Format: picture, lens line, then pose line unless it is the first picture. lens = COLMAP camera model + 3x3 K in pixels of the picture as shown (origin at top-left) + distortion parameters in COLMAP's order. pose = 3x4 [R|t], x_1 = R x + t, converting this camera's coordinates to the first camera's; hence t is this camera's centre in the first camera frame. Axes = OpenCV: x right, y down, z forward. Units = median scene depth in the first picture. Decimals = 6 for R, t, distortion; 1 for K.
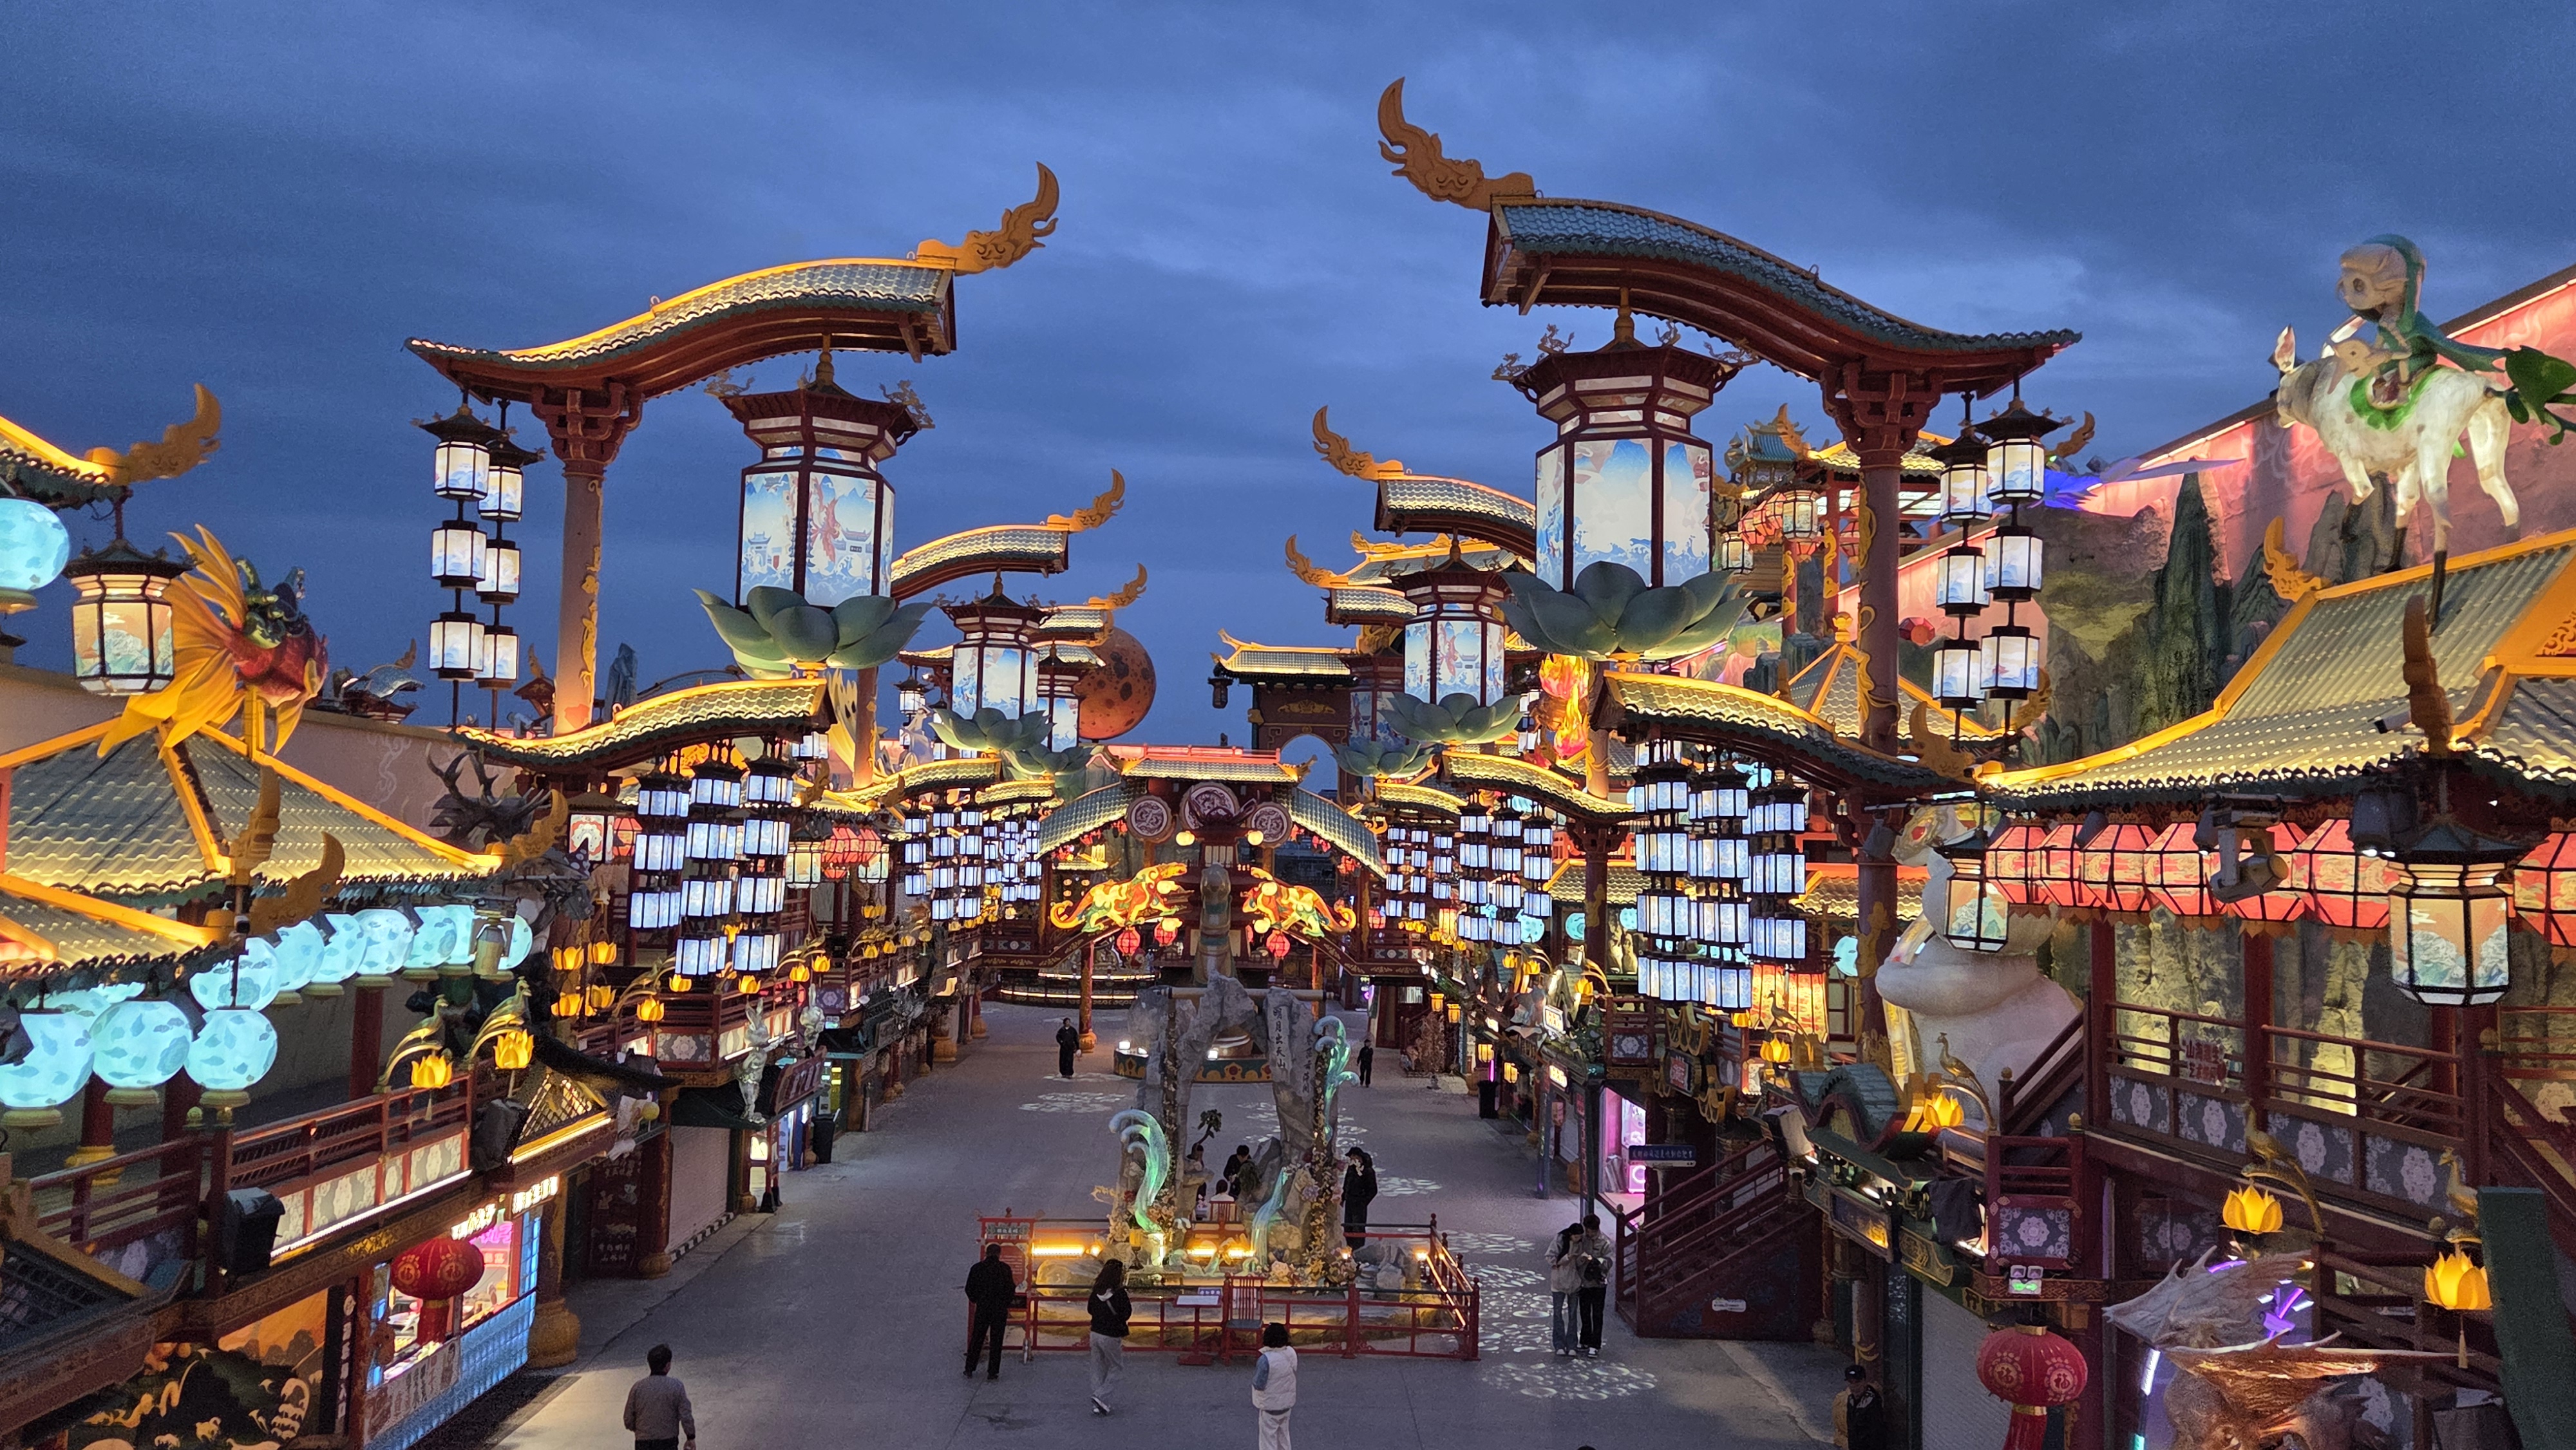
lens RADIAL K [[2013.6, 0, 1288.0], [0, 2013.6, 725.0], [0, 0, 1]] dist [0.081613, -0.000683]
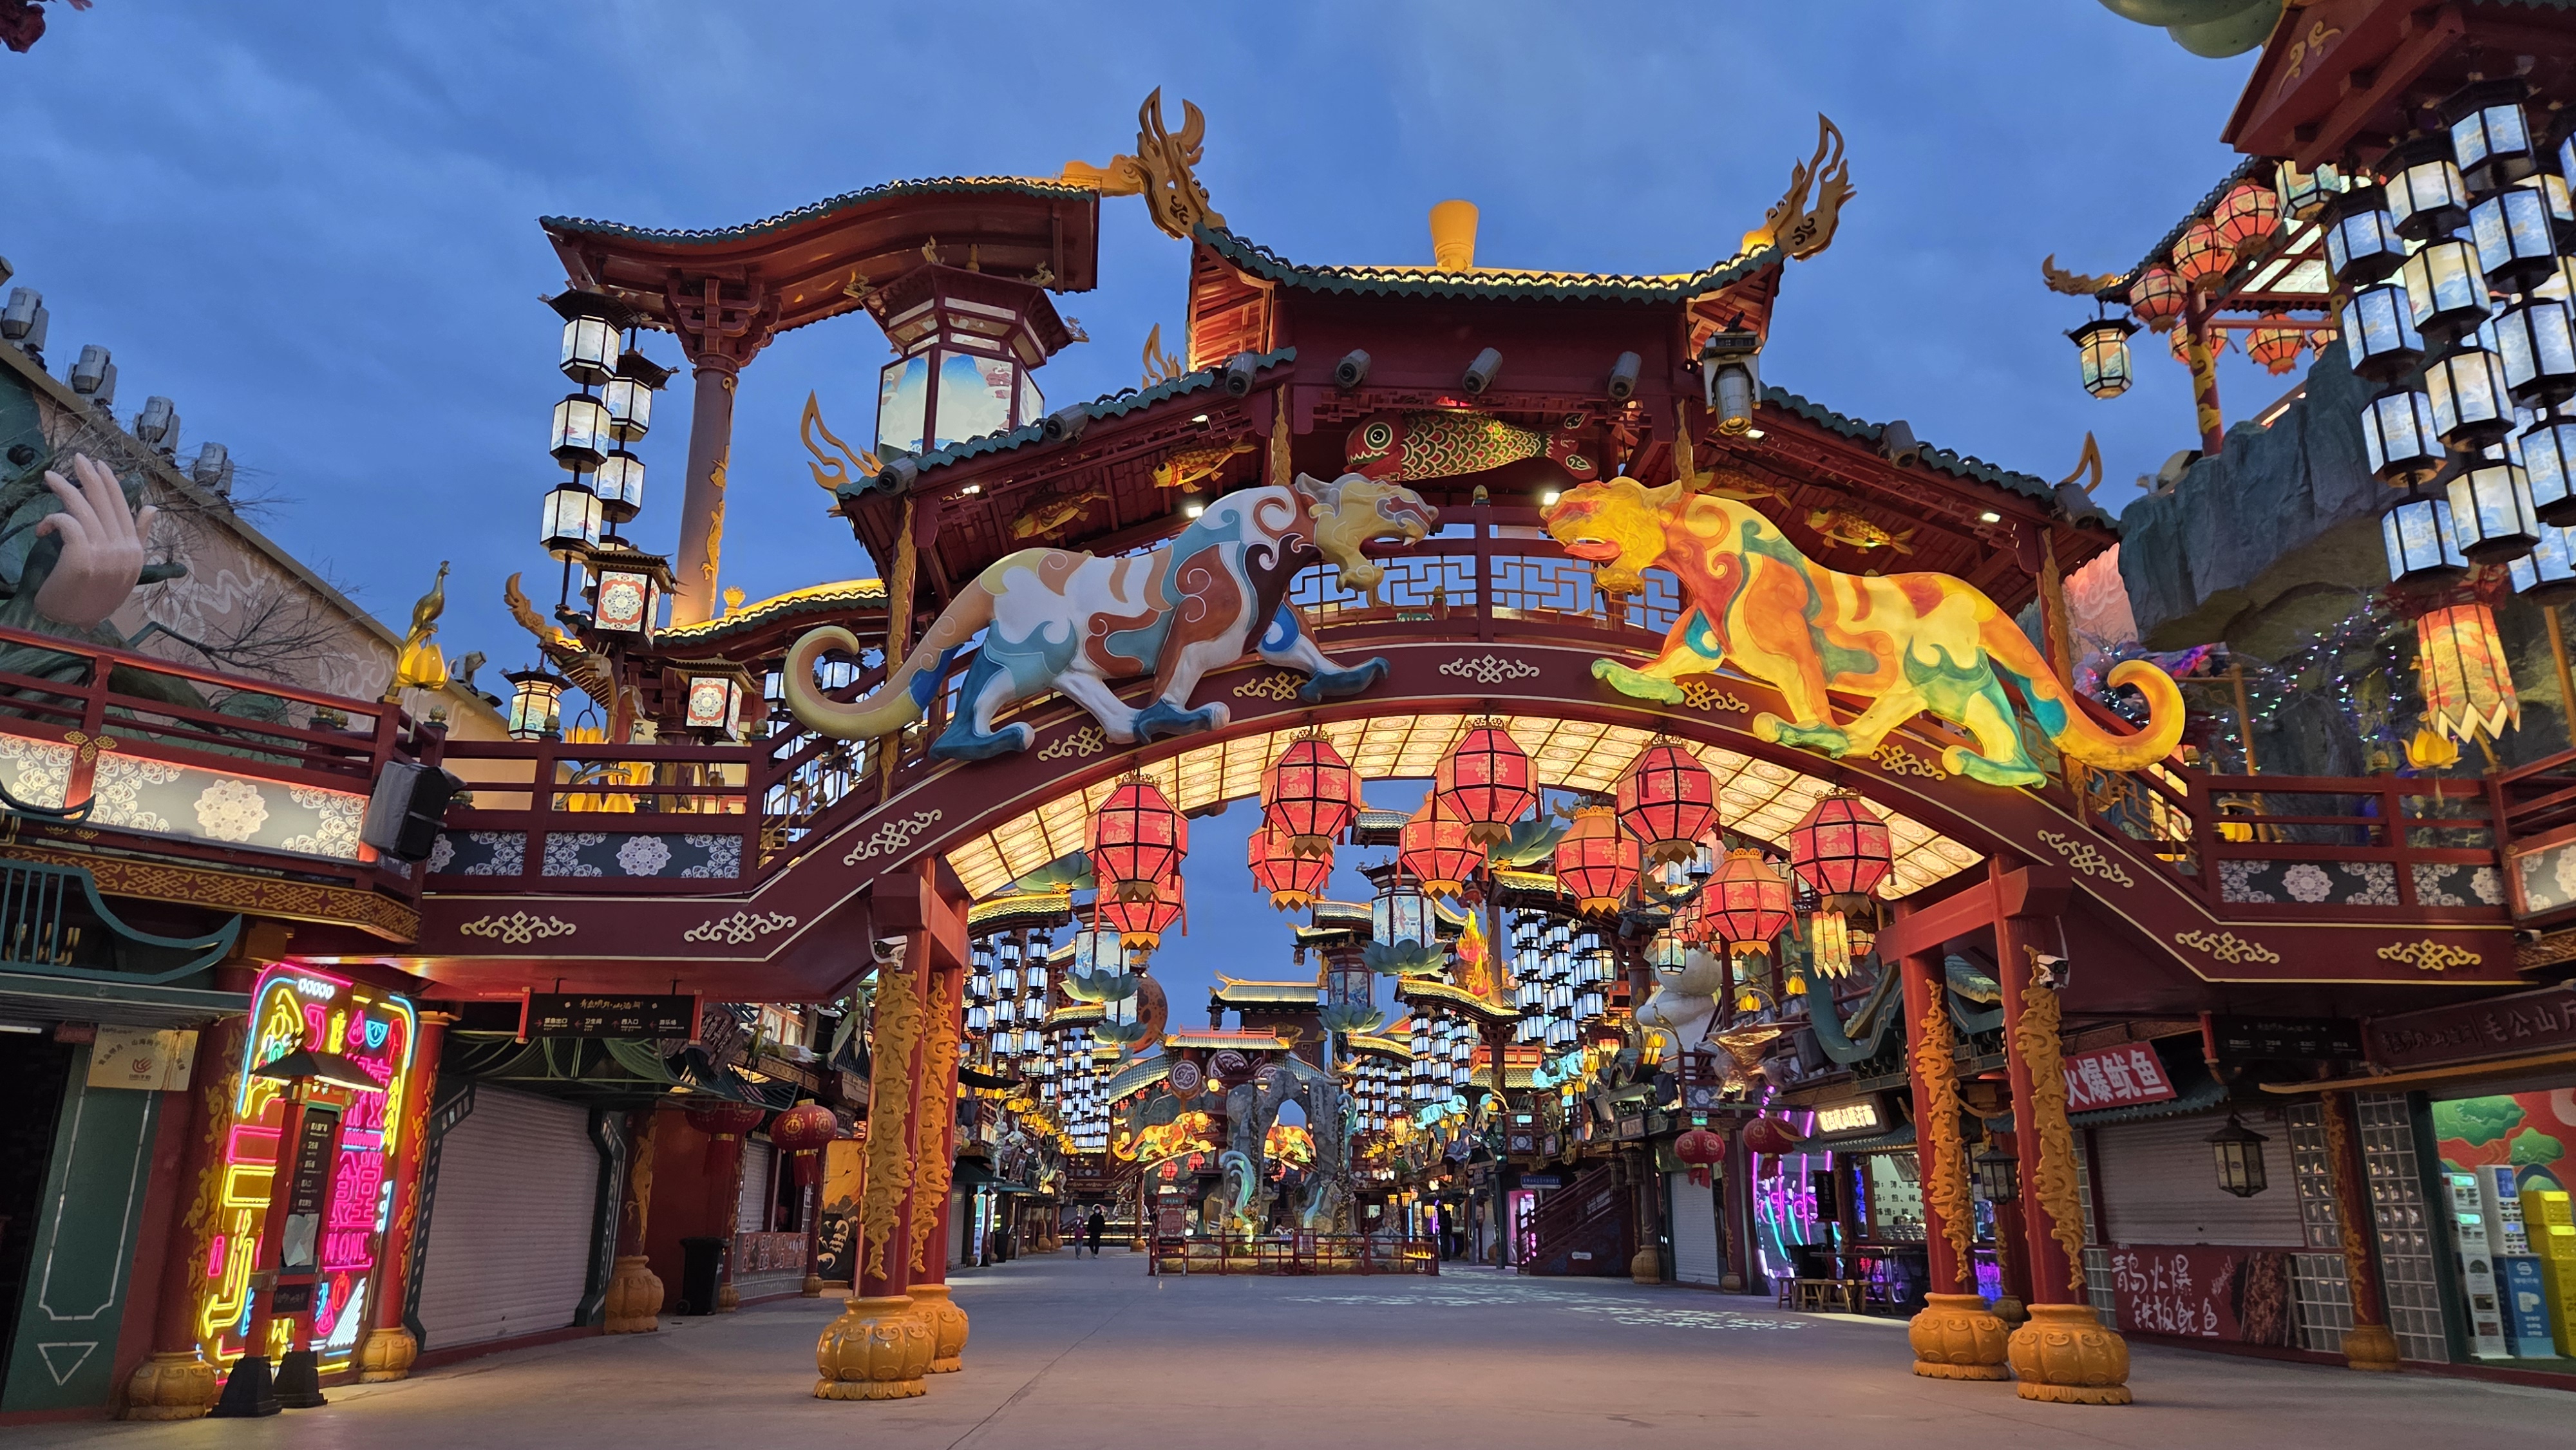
lens RADIAL K [[1835.8, 0, 1288.0], [0, 1835.8, 725.0], [0, 0, 1]] dist [0.026572, -0.001283]
pose [[0.999125, -0.010310, 0.040524, -0.086307], [0.019226, 0.973879, -0.226252, 0.185048], [-0.037133, 0.226834, 0.973225, -0.586169]]
